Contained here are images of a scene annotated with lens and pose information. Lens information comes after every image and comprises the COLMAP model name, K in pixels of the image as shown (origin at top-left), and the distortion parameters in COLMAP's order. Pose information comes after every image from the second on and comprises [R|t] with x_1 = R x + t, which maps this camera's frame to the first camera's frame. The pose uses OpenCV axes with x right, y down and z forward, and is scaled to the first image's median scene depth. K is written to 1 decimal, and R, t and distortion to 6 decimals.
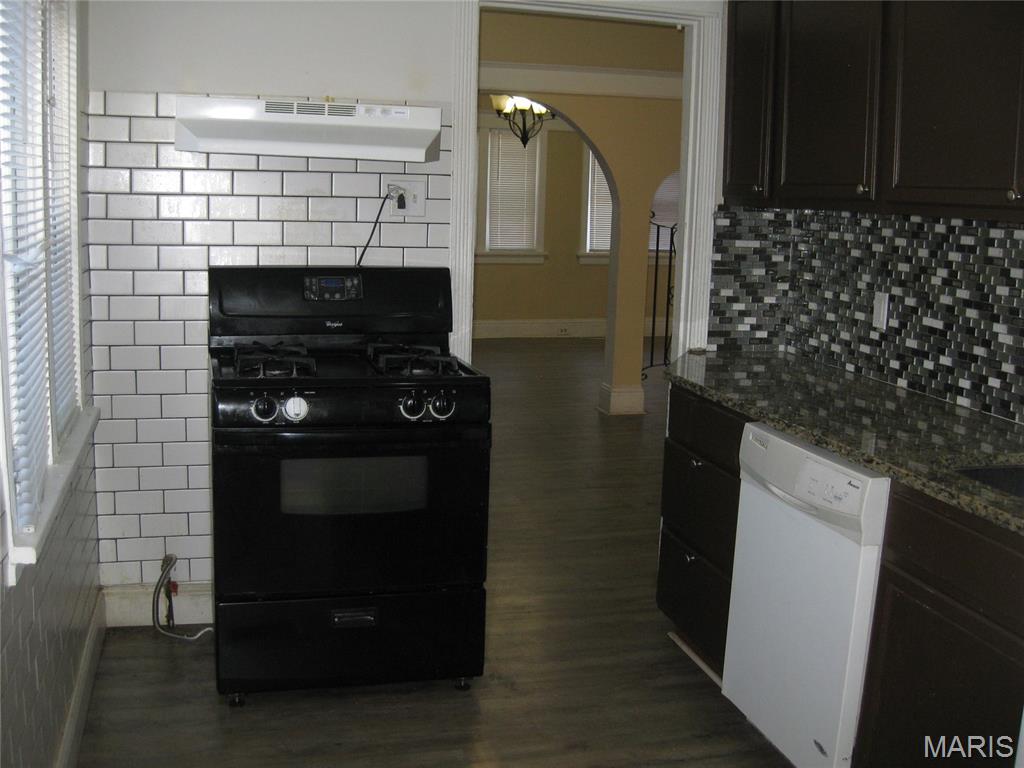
lens RADIAL K [[1141.9, 0, 512.0], [0, 1141.9, 384.0], [0, 0, 1]] dist [-0.146077, 0.050926]
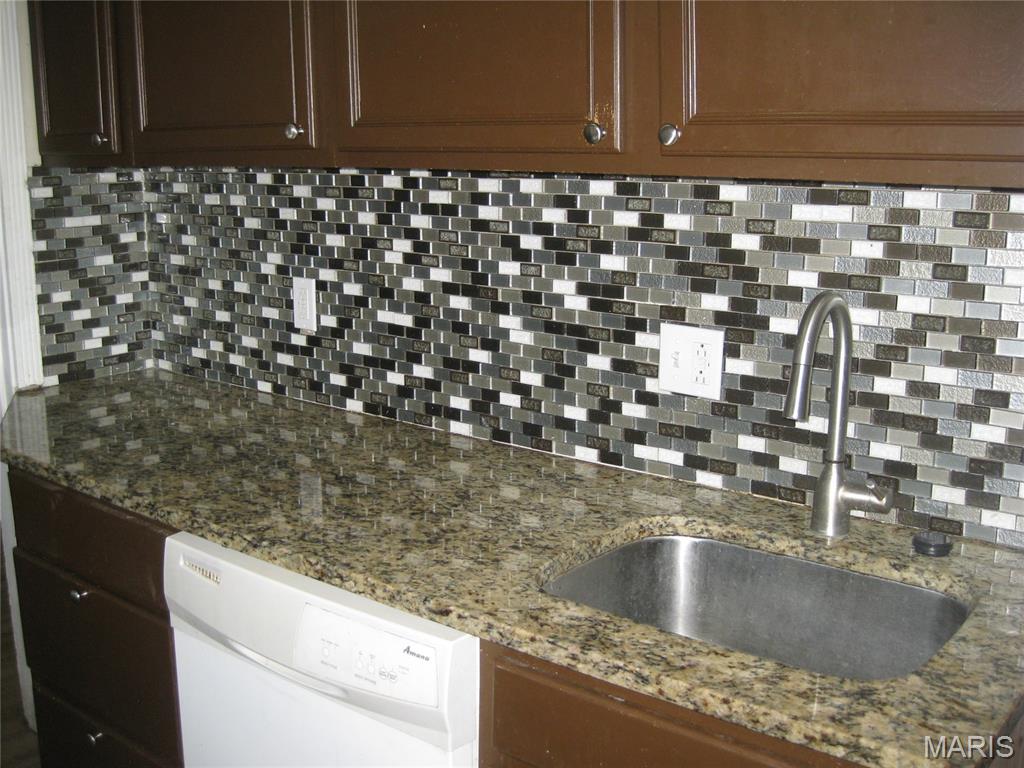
lens RADIAL K [[1141.9, 0, 512.0], [0, 1141.9, 384.0], [0, 0, 1]] dist [-0.146077, 0.050926]
pose [[0.808517, -0.156725, 0.567219, 0.026205], [0.125944, 0.987634, 0.093366, -0.066927], [-0.574837, -0.004050, 0.818258, 0.356942]]
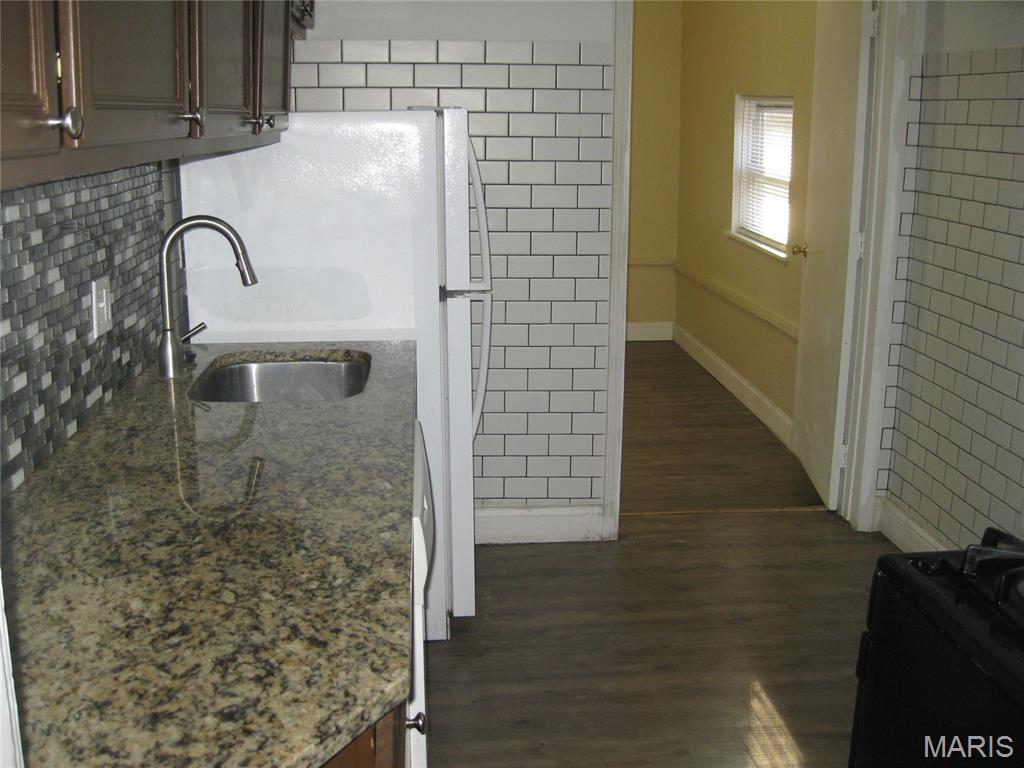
lens RADIAL K [[1141.9, 0, 512.0], [0, 1141.9, 384.0], [0, 0, 1]] dist [-0.146077, 0.050926]
pose [[-0.980314, -0.081046, 0.180043, 0.048300], [-0.003107, 0.918091, 0.396357, -0.241261], [-0.197419, 0.387995, -0.900270, 1.351599]]
